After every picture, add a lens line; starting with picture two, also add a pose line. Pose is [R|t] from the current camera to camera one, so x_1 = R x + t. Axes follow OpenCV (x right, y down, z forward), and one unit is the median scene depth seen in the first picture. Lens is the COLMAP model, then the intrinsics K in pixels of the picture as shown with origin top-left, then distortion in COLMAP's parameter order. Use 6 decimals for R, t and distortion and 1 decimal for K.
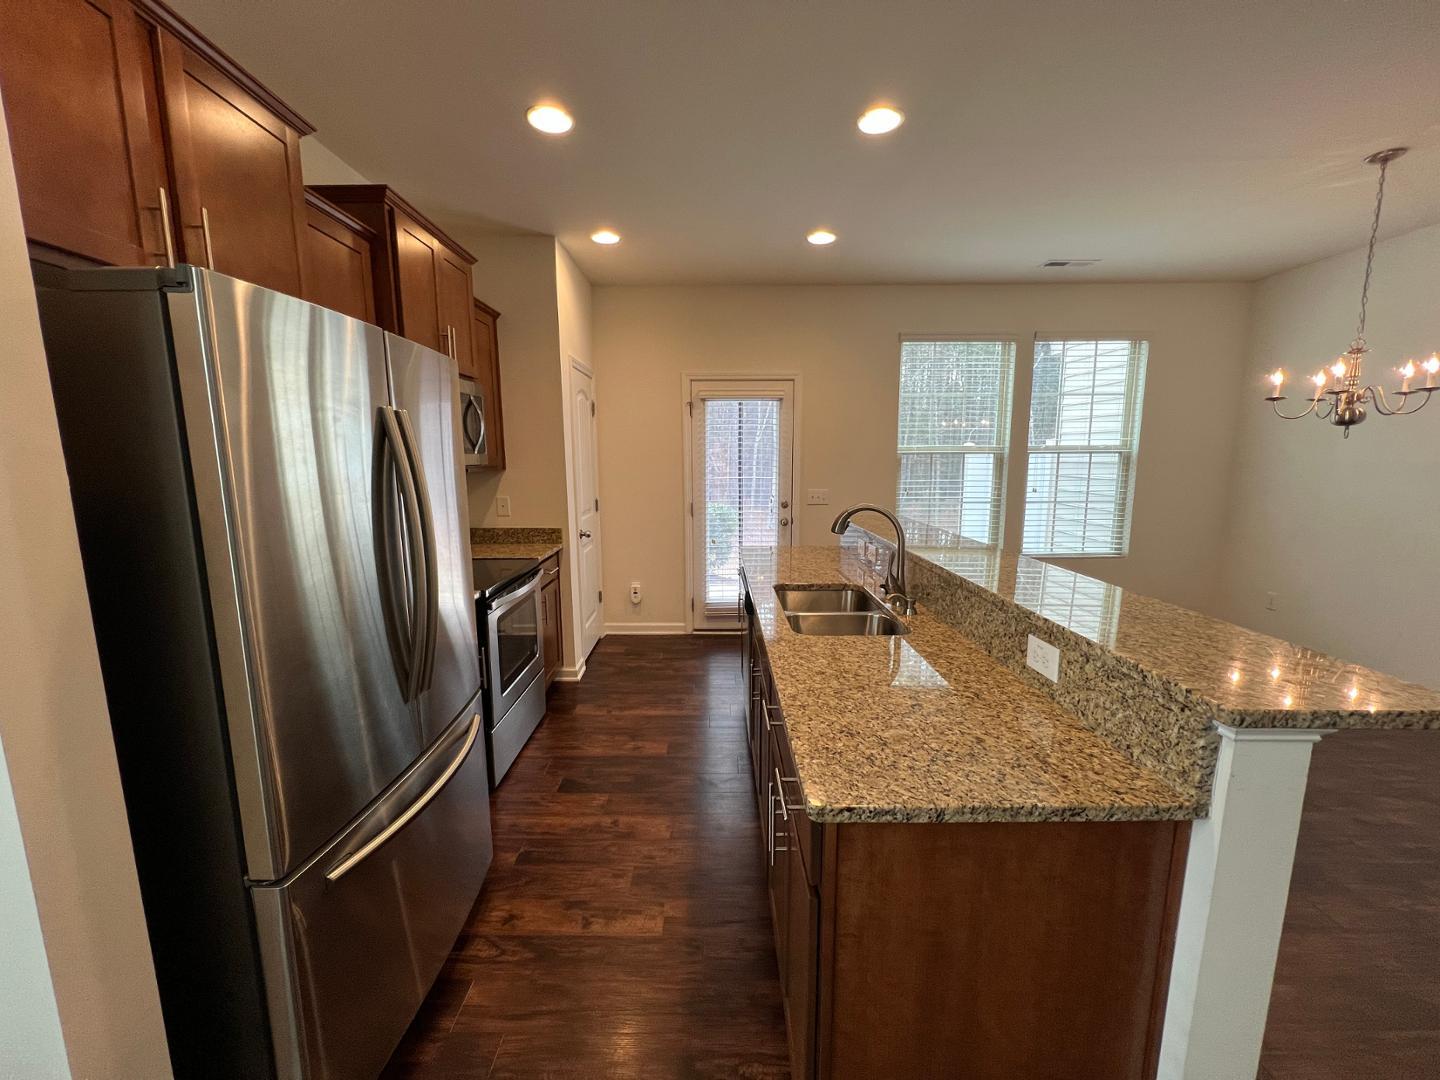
lens RADIAL K [[575.5, 0, 717.0], [0, 575.5, 537.6], [0, 0, 1]] dist [-0.000811, -0.000044]
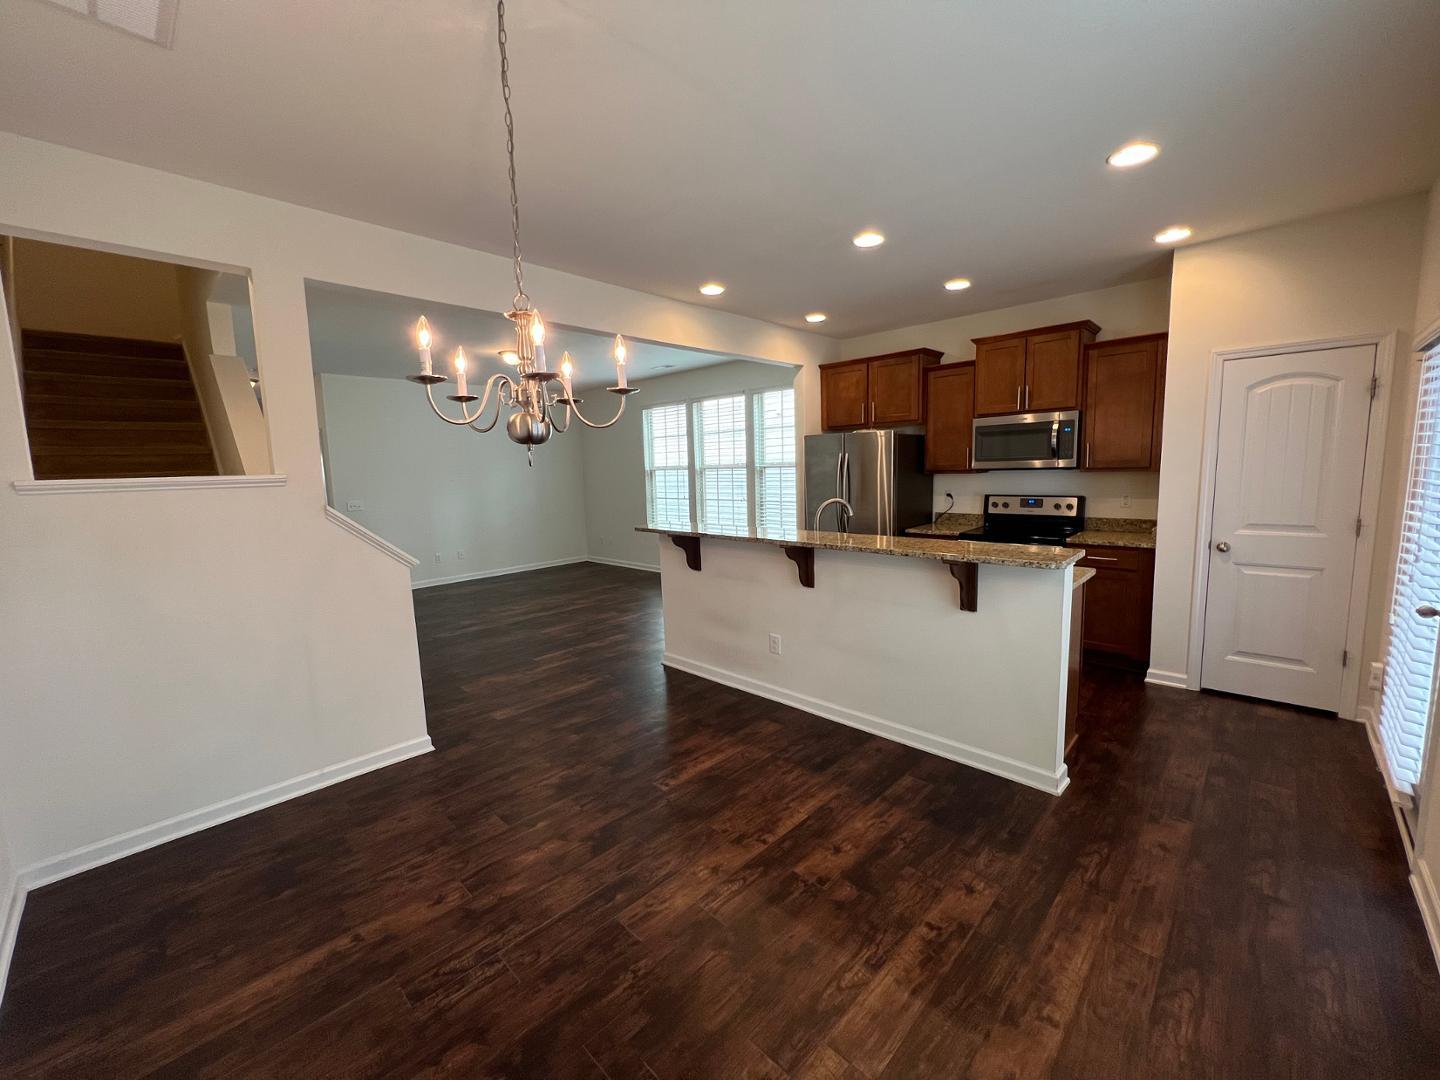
lens RADIAL K [[575.5, 0, 717.0], [0, 575.5, 537.6], [0, 0, 1]] dist [-0.000811, -0.000044]
pose [[-0.696142, 0.114678, -0.708685, 1.150695], [-0.071310, 0.971231, 0.227211, -0.205512], [0.714353, 0.208708, -0.667938, 1.280450]]
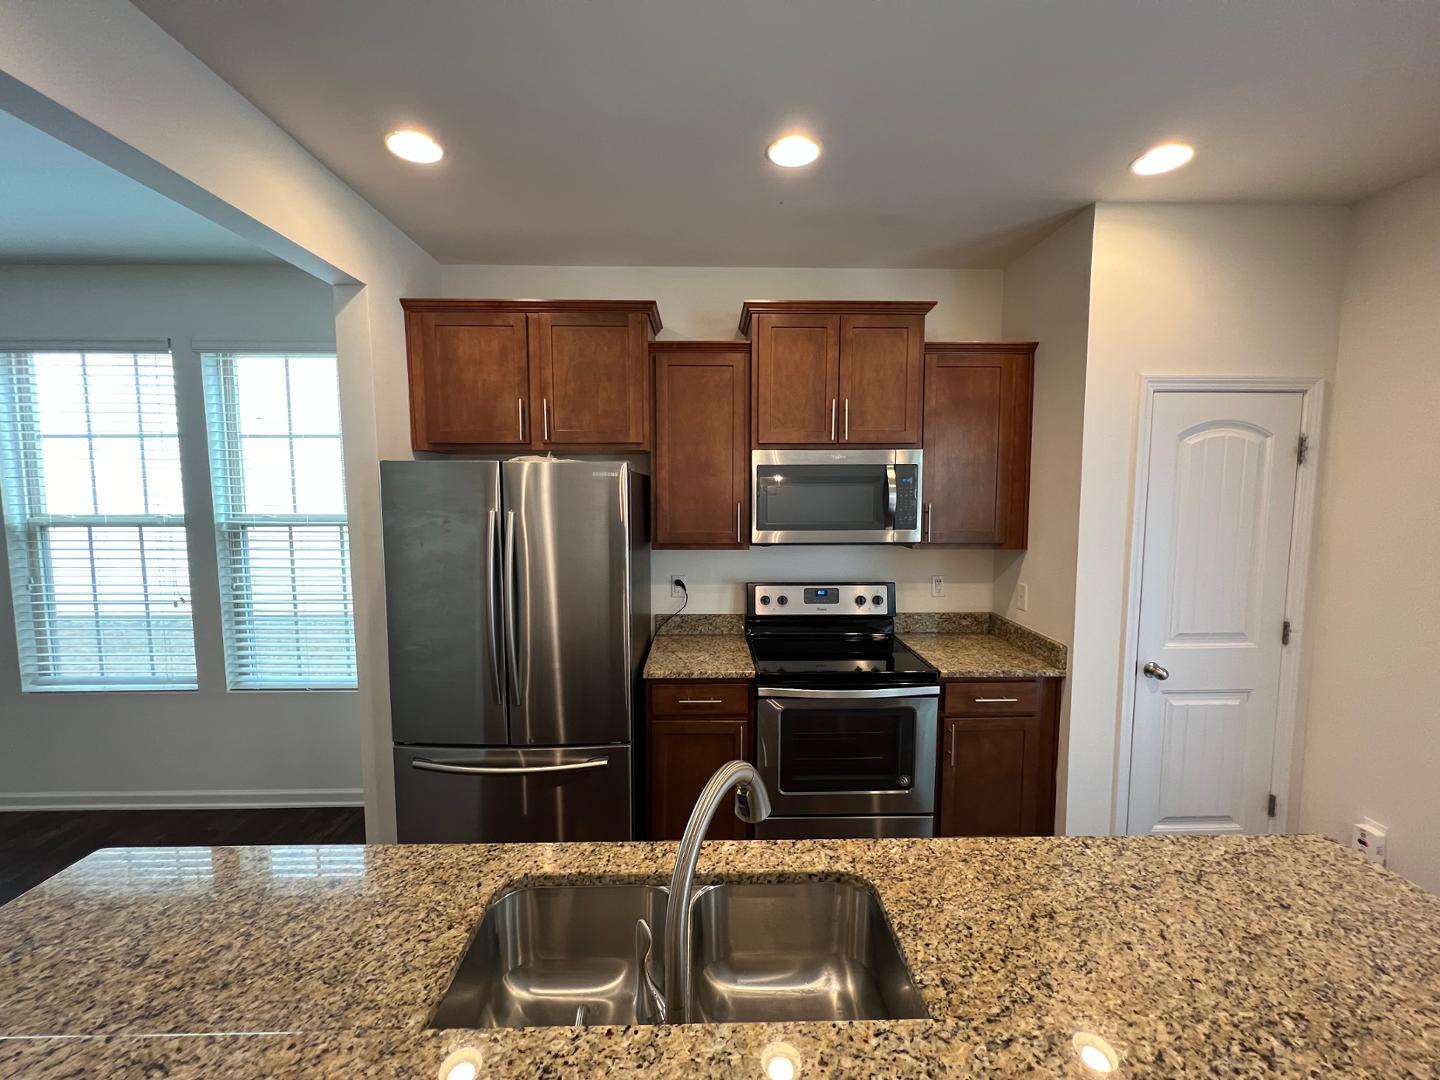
lens RADIAL K [[575.5, 0, 717.0], [0, 575.5, 537.6], [0, 0, 1]] dist [-0.000811, -0.000044]
pose [[0.014831, 0.091476, -0.995697, 0.410655], [-0.144657, 0.985526, 0.088387, -0.157936], [0.989371, 0.142724, 0.027849, 0.650747]]
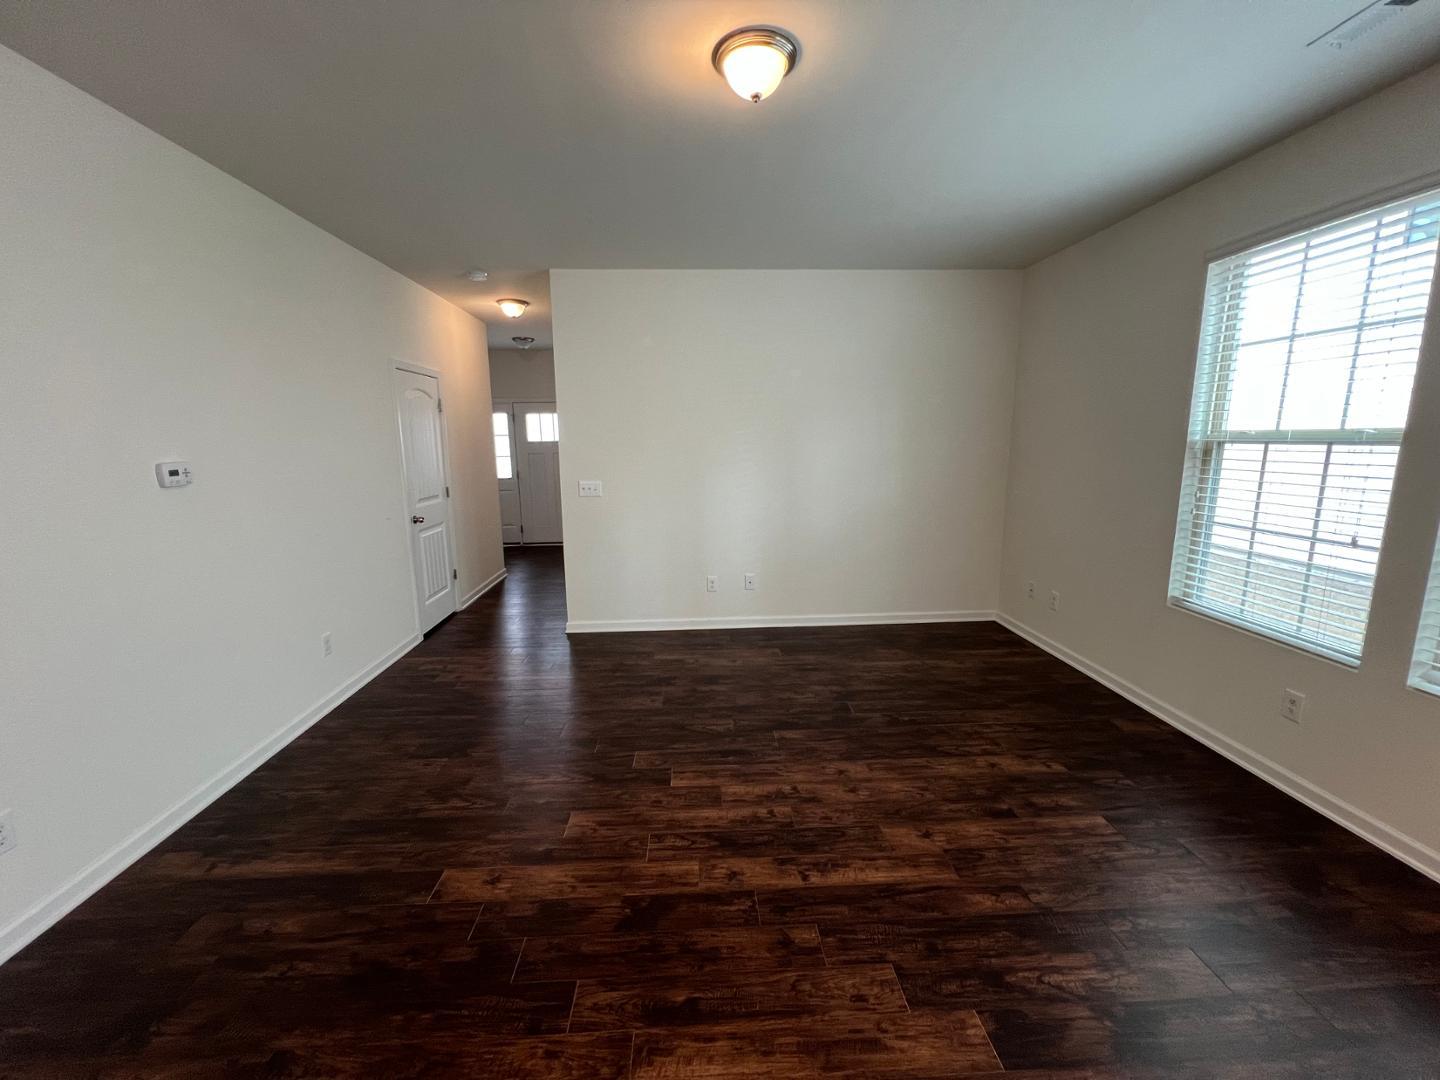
lens RADIAL K [[575.5, 0, 717.0], [0, 575.5, 537.6], [0, 0, 1]] dist [-0.000811, -0.000044]
pose [[-0.998686, 0.024410, -0.045055, 0.294417], [0.009108, 0.949810, 0.312694, -0.035588], [0.050426, 0.311872, -0.948785, 0.130644]]
